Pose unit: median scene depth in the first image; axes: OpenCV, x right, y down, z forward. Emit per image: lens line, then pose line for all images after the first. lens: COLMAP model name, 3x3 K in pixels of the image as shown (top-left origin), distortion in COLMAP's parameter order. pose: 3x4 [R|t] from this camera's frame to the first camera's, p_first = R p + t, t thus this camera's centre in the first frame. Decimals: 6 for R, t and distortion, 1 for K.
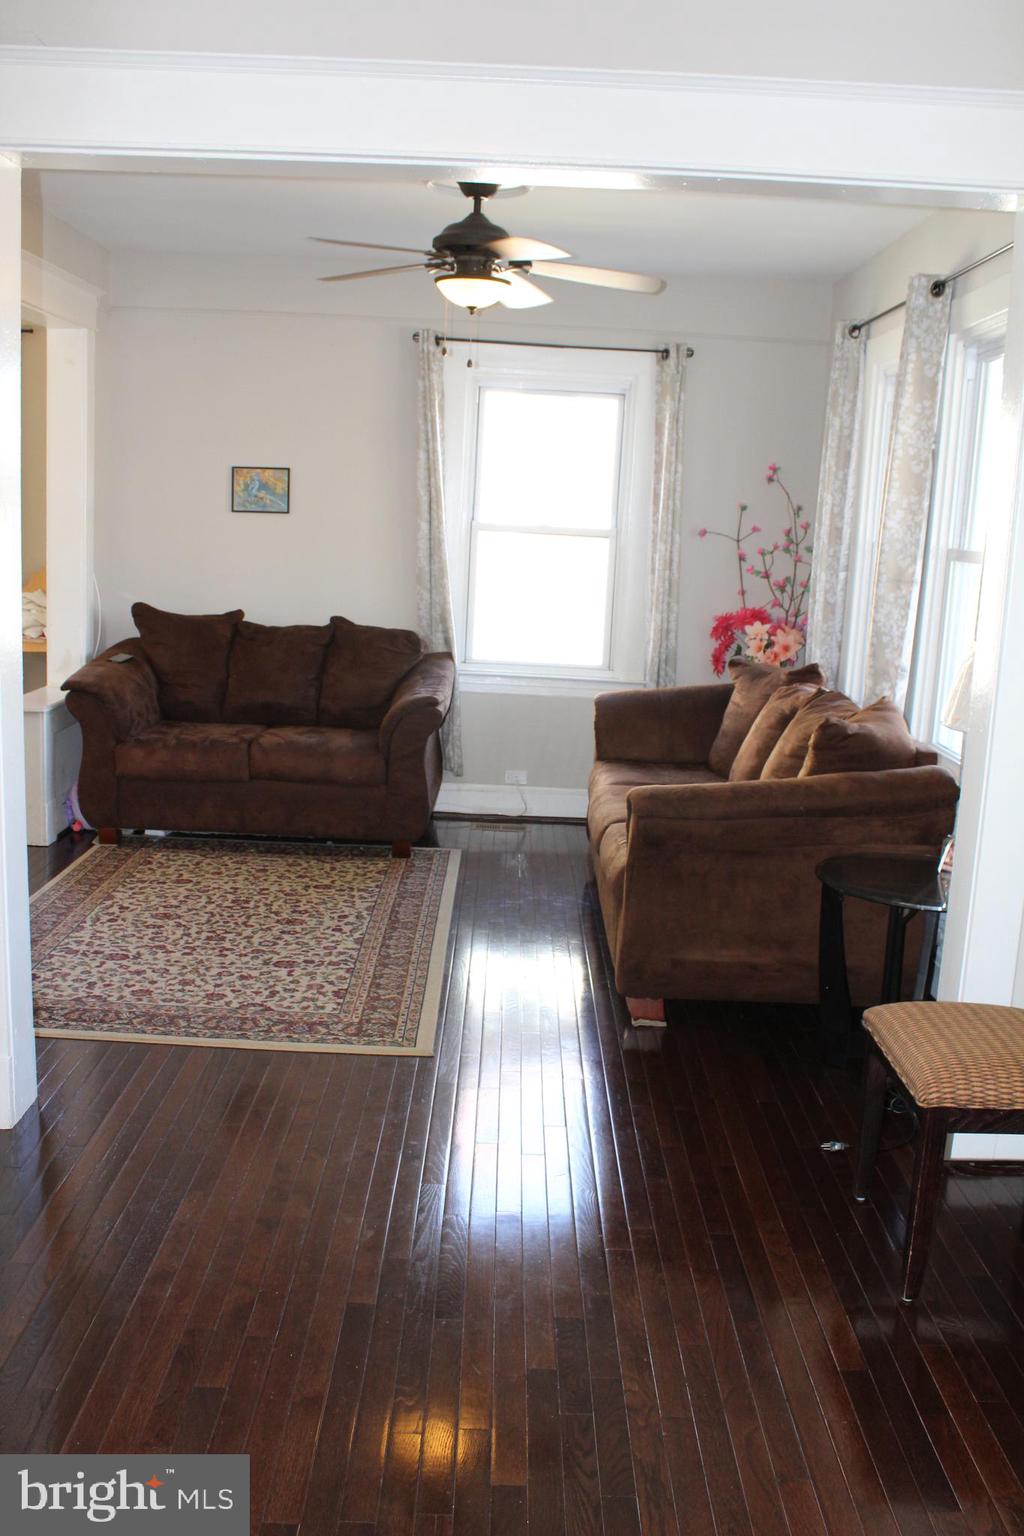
lens RADIAL K [[1404.8, 0, 531.7], [0, 1404.8, 769.0], [0, 0, 1]] dist [-0.130592, 0.183337]
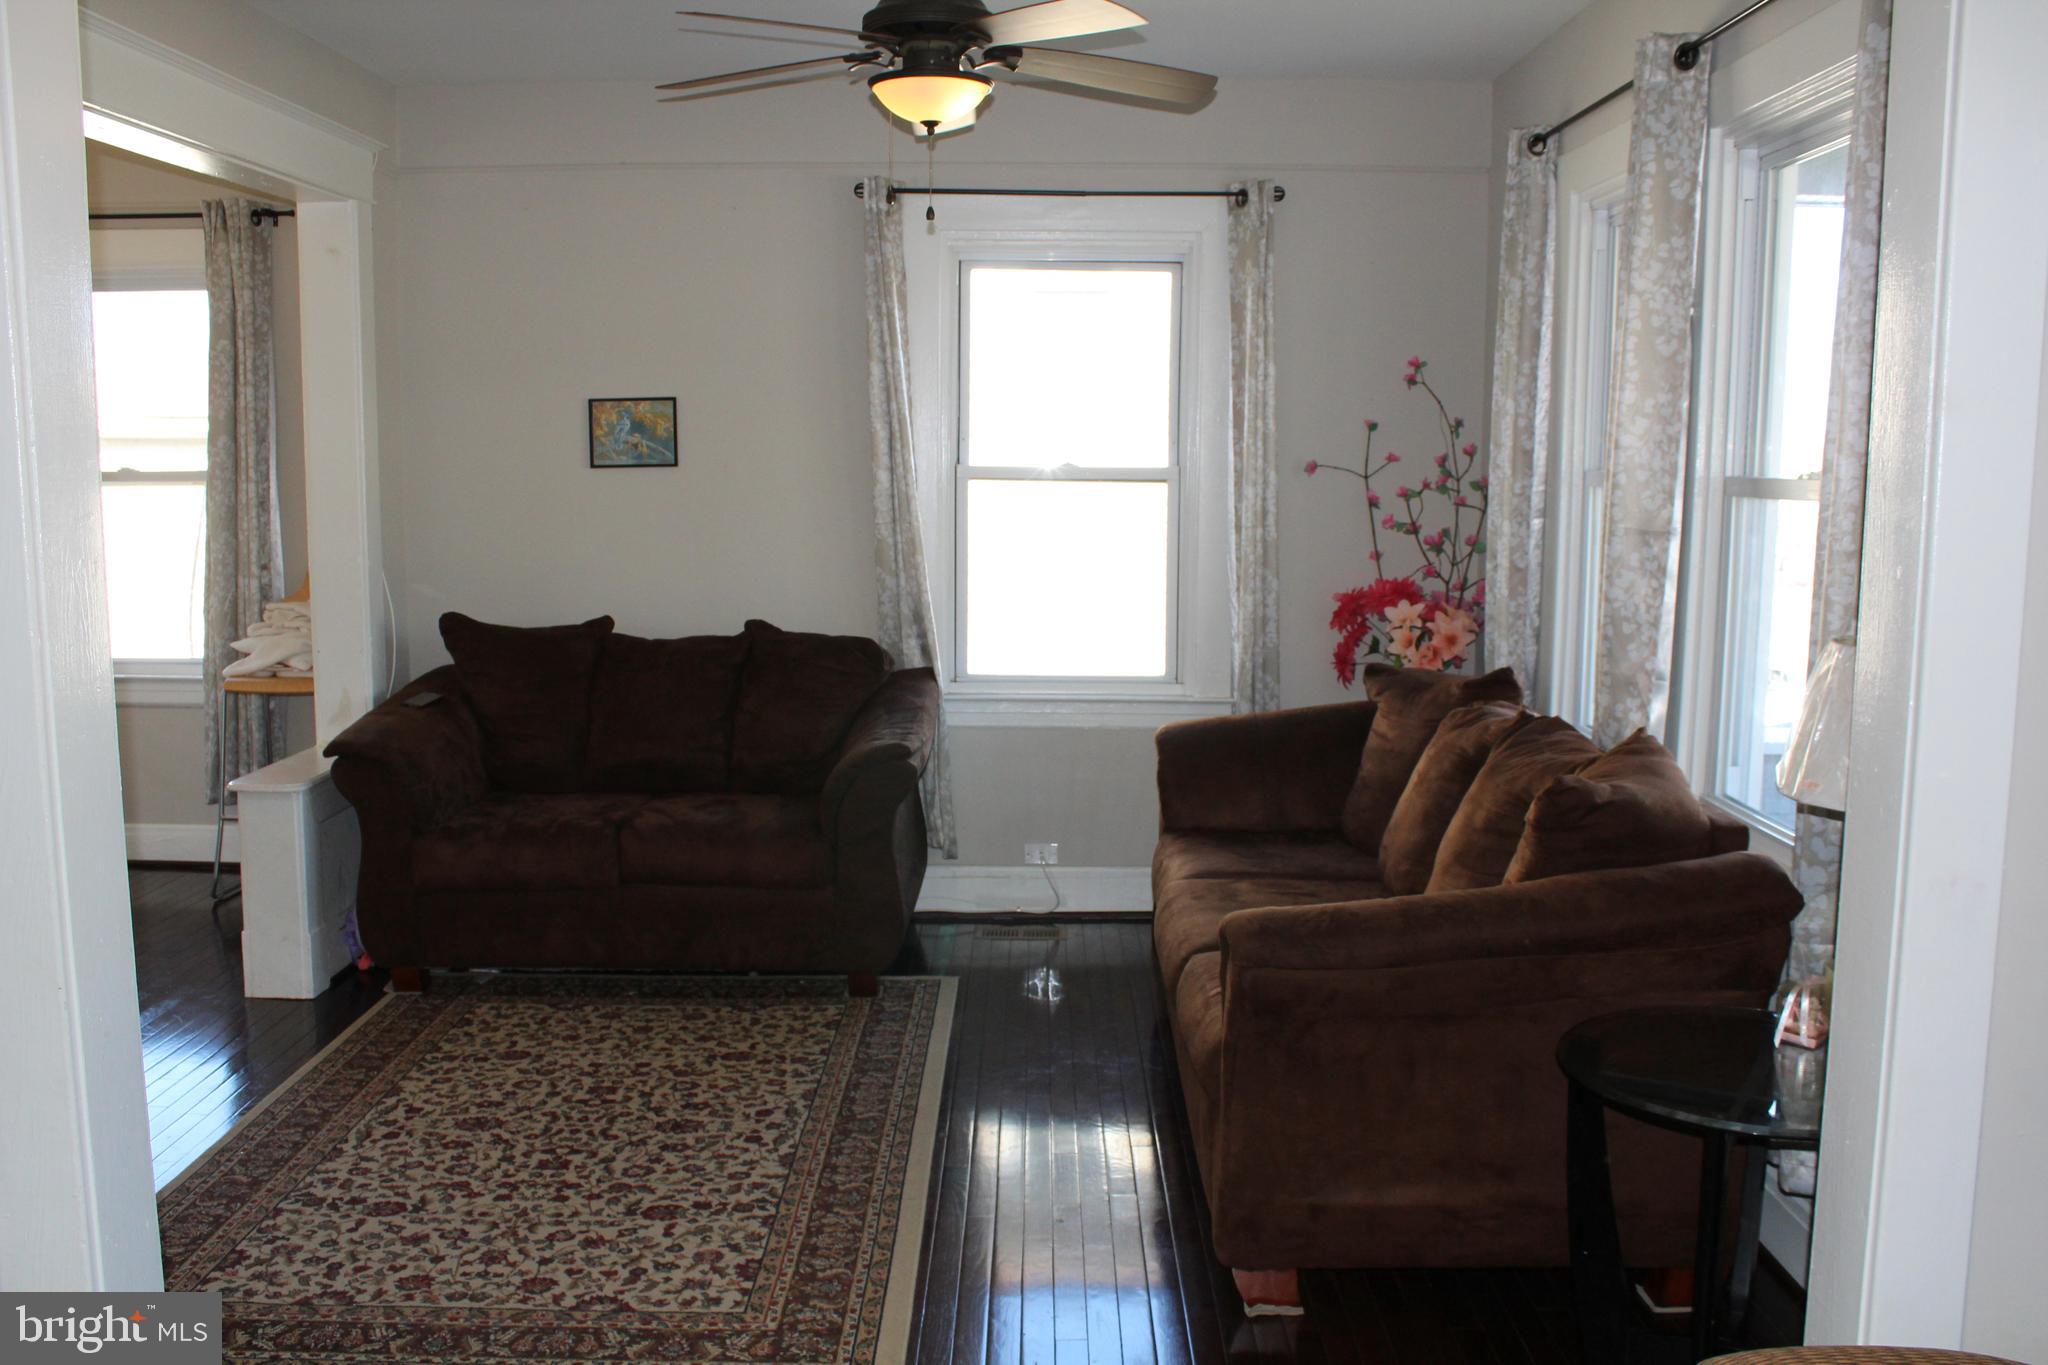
lens RADIAL K [[1824.0, 0, 1024.8], [0, 1824.0, 711.5], [0, 0, 1]] dist [-0.155719, 0.147844]
pose [[0.998758, -0.041950, -0.026865, 0.008967], [0.040895, 0.998414, -0.038686, -0.036125], [0.028446, 0.037539, 0.998890, 0.201137]]
